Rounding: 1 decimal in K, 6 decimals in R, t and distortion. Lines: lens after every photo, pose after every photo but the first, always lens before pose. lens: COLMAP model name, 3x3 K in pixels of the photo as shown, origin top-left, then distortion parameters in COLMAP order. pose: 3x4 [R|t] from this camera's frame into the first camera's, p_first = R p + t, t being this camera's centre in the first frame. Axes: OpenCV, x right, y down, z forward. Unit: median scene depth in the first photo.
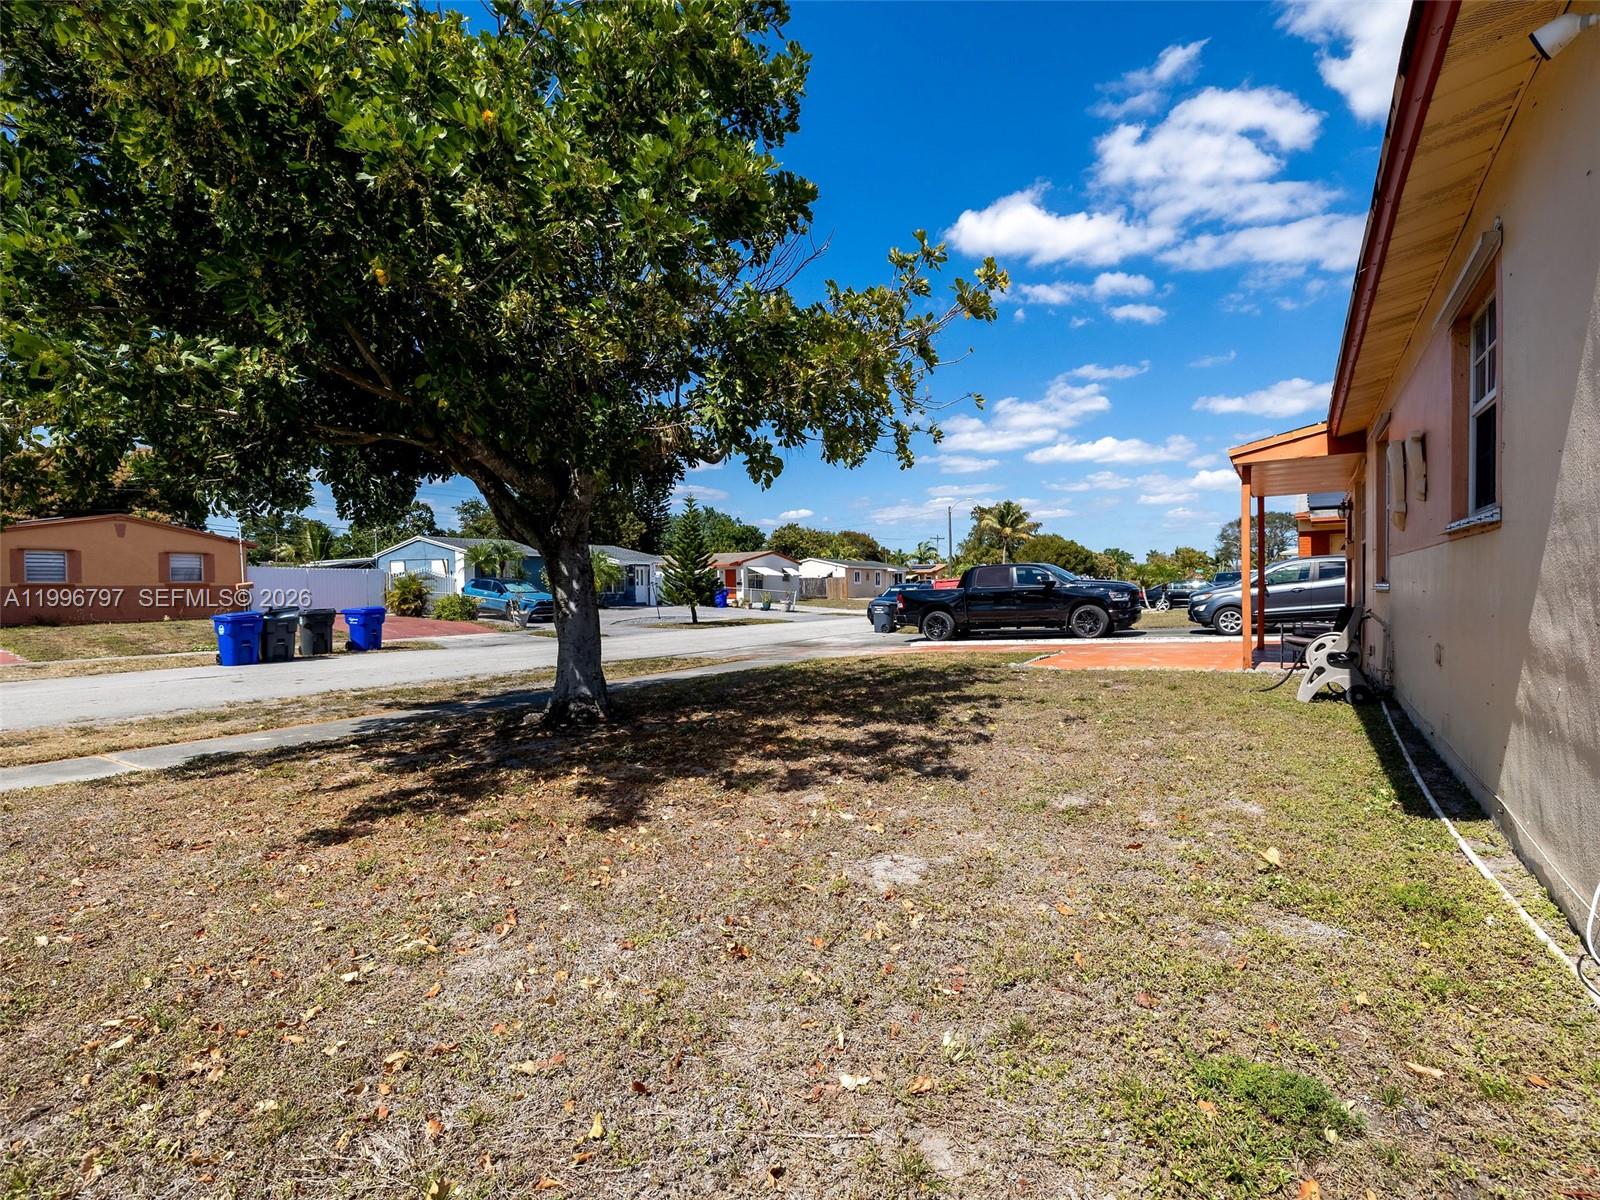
lens RADIAL K [[769.9, 0, 795.0], [0, 769.9, 598.9], [0, 0, 1]] dist [-0.001169, -0.000586]
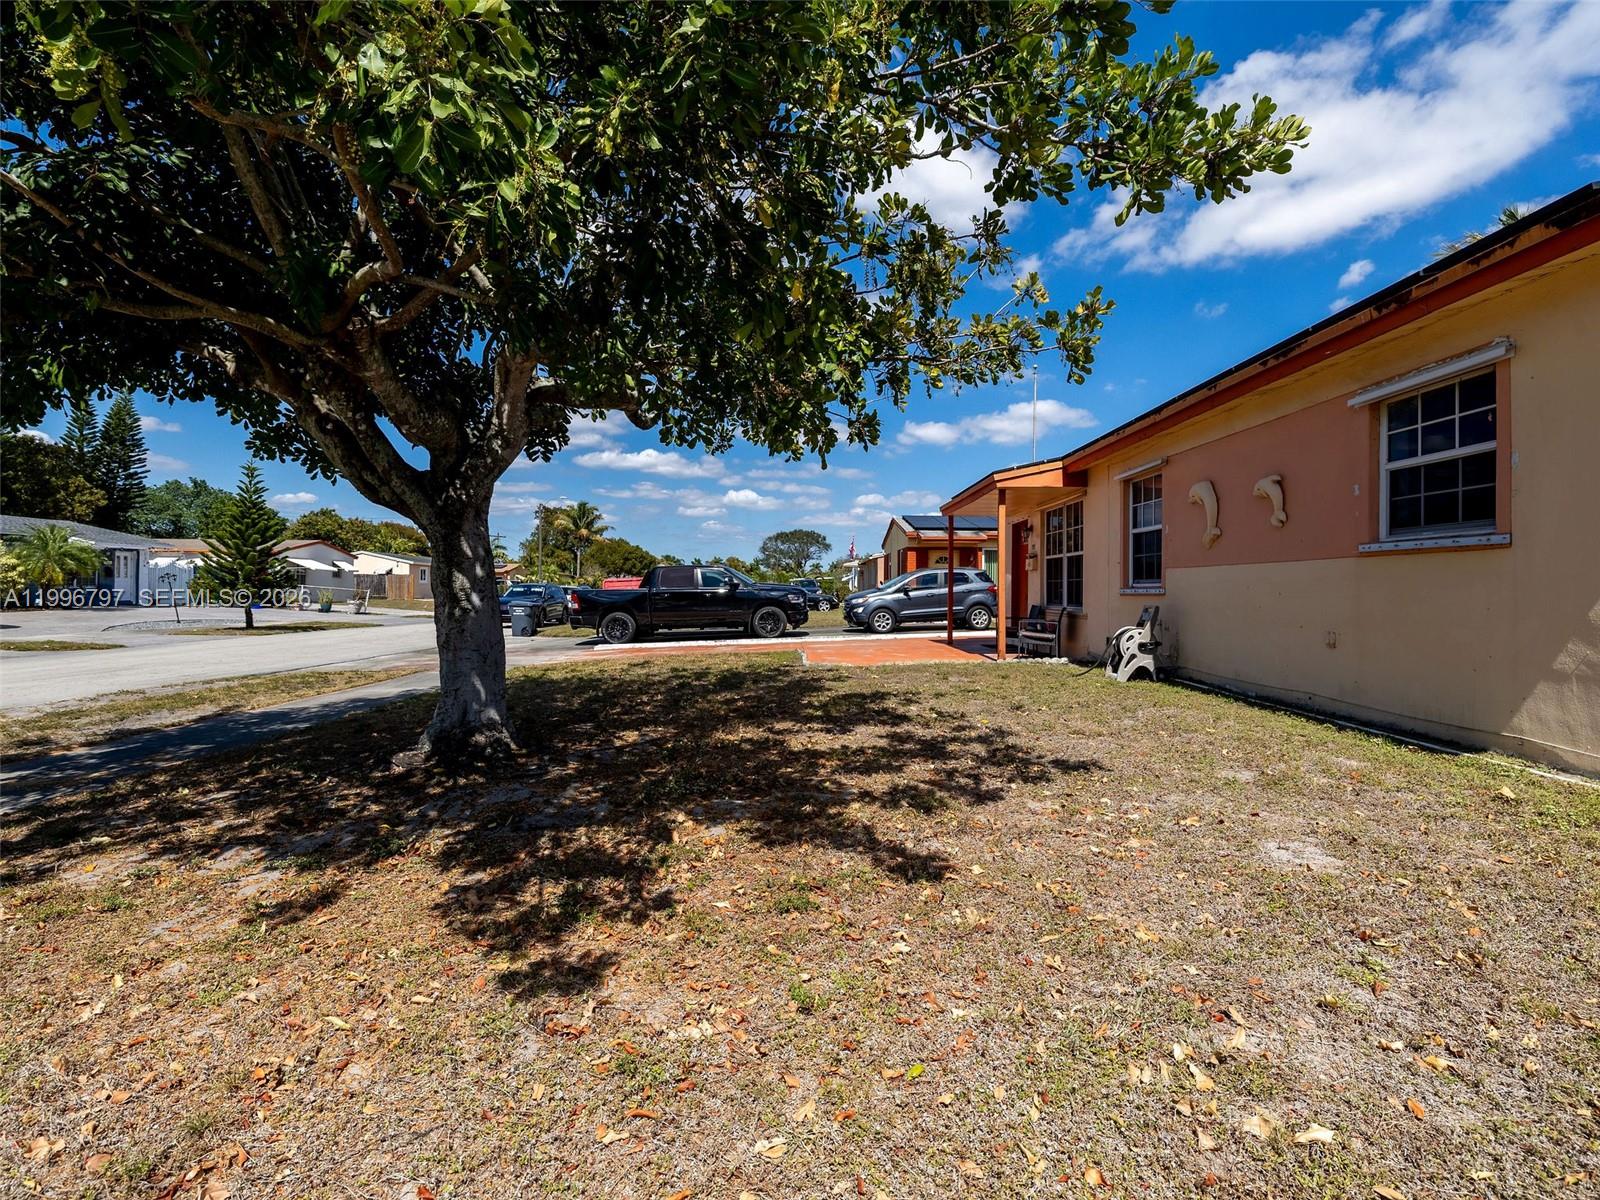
lens RADIAL K [[776.1, 0, 803.1], [0, 776.1, 580.2], [0, 0, 1]] dist [-0.002433, -0.000283]
pose [[0.833731, 0.025084, 0.551601, -0.151872], [-0.009421, 0.999468, -0.031210, 0.004069], [-0.552090, 0.020824, 0.833524, 0.077174]]
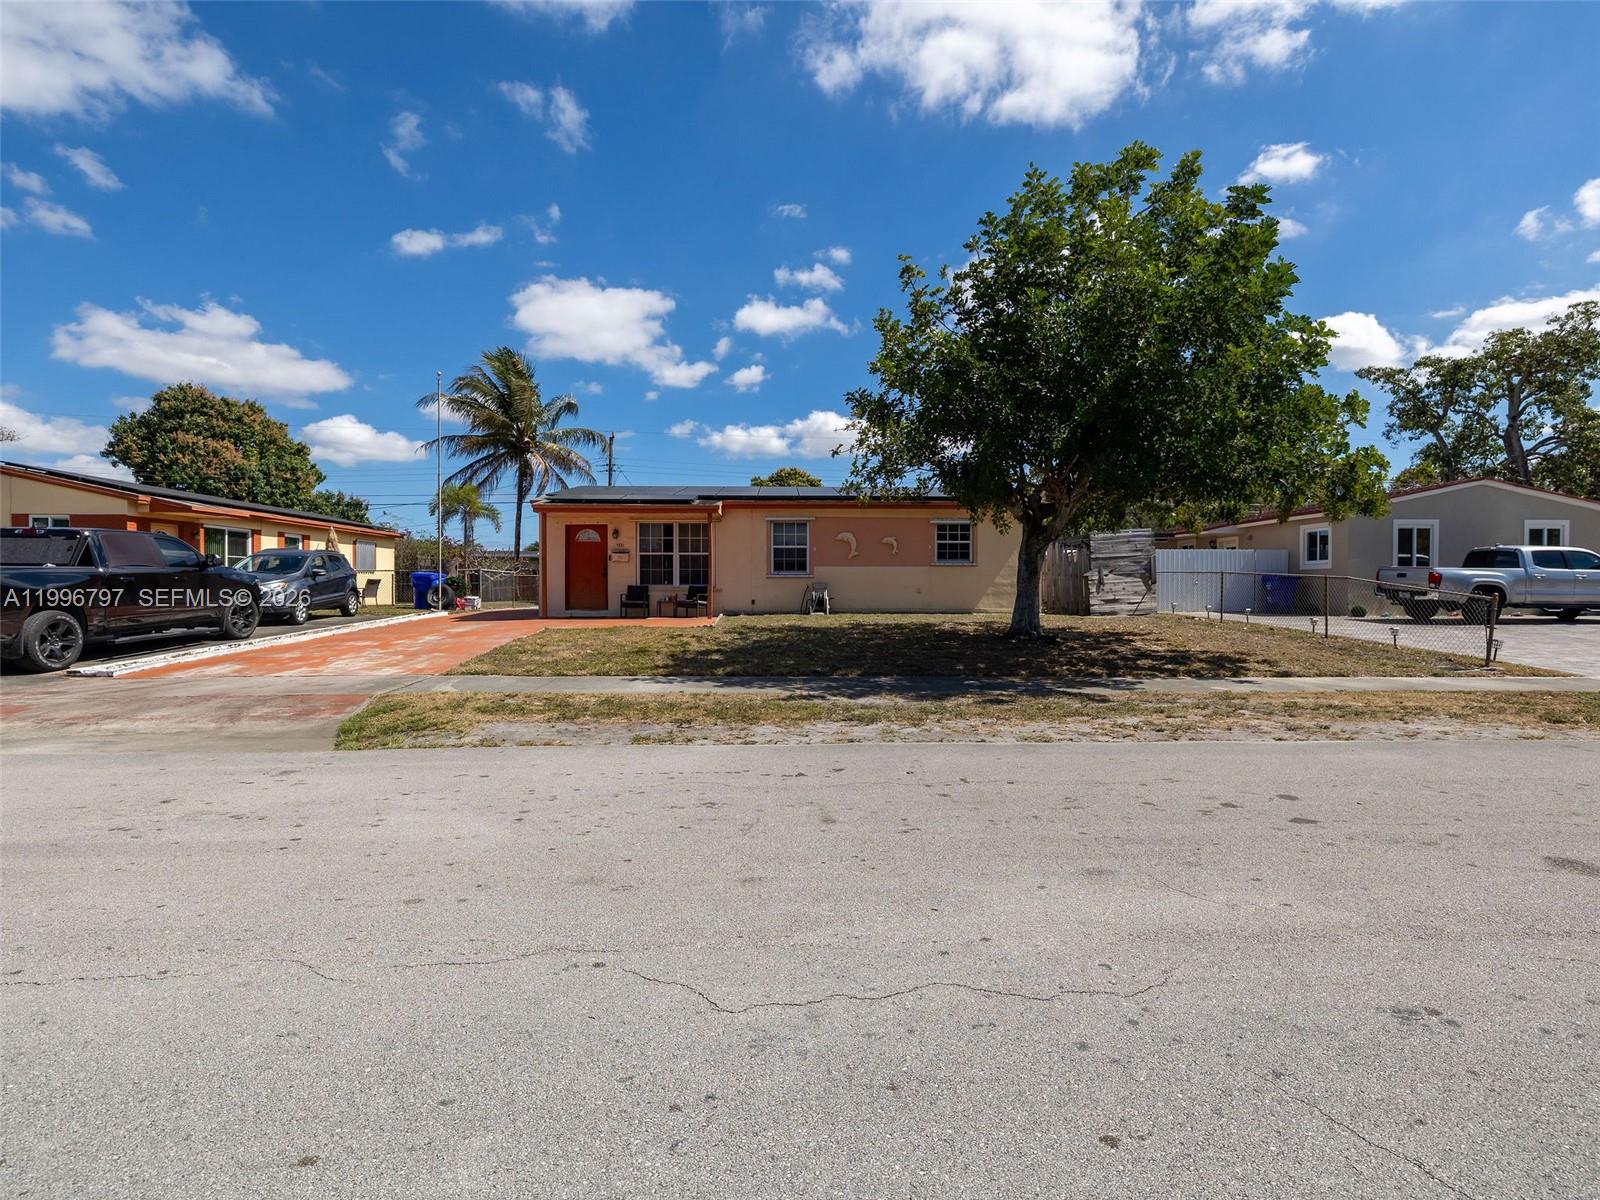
lens RADIAL K [[795.4, 0, 829.6], [0, 795.4, 601.3], [0, 0, 1]] dist [0.009831, 0.000324]
pose [[-0.583799, -0.004551, 0.811886, -0.569434], [0.017464, 0.999683, 0.018162, 0.008643], [-0.811710, 0.024781, -0.583534, 0.886927]]
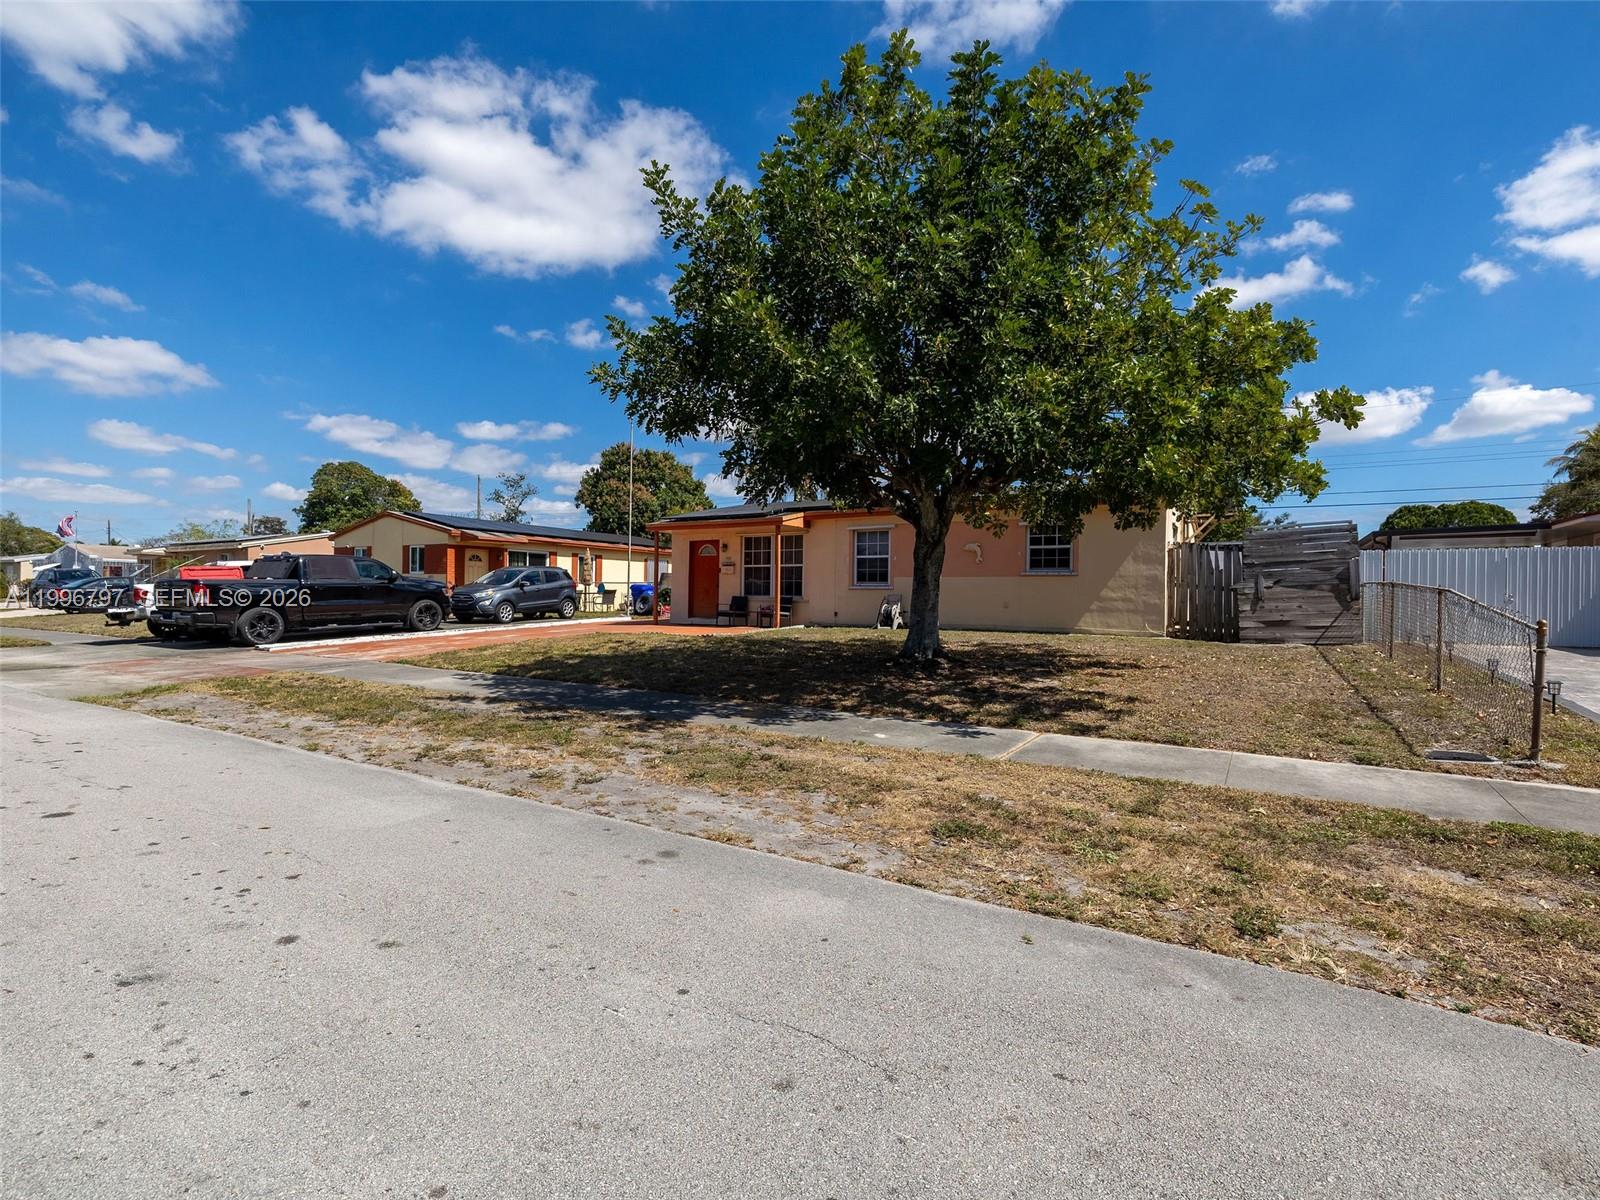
lens RADIAL K [[810.6, 0, 805.2], [0, 810.6, 600.2], [0, 0, 1]] dist [0.002996, 0.000000]
pose [[-0.022803, 0.008534, 0.999704, -0.683519], [0.002244, 0.999961, -0.008485, 0.016954], [-0.999737, 0.002049, -0.022822, 0.445819]]
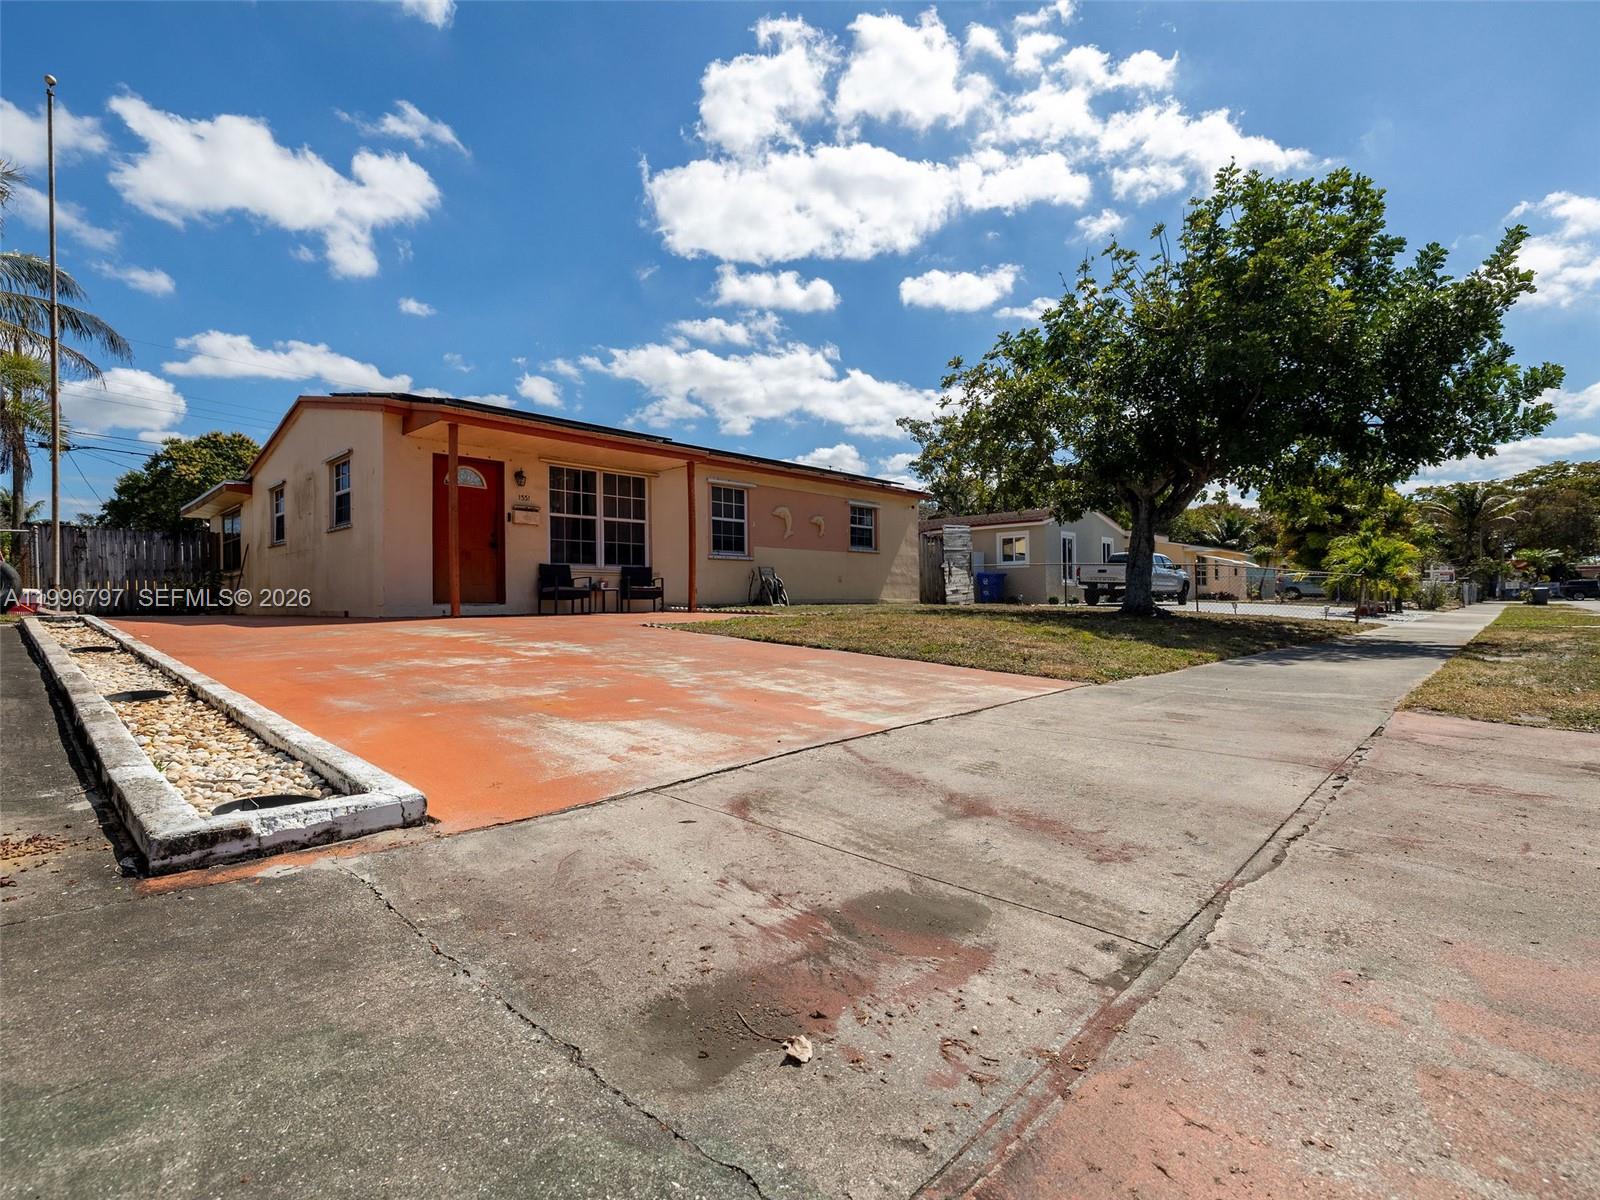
lens RADIAL K [[769.9, 0, 795.0], [0, 769.9, 598.9], [0, 0, 1]] dist [-0.001169, -0.000586]
pose [[-0.983302, 0.022562, 0.180575, 0.072820], [0.024223, 0.999682, 0.006997, 0.030114], [-0.180360, 0.011255, -0.983536, 1.060150]]
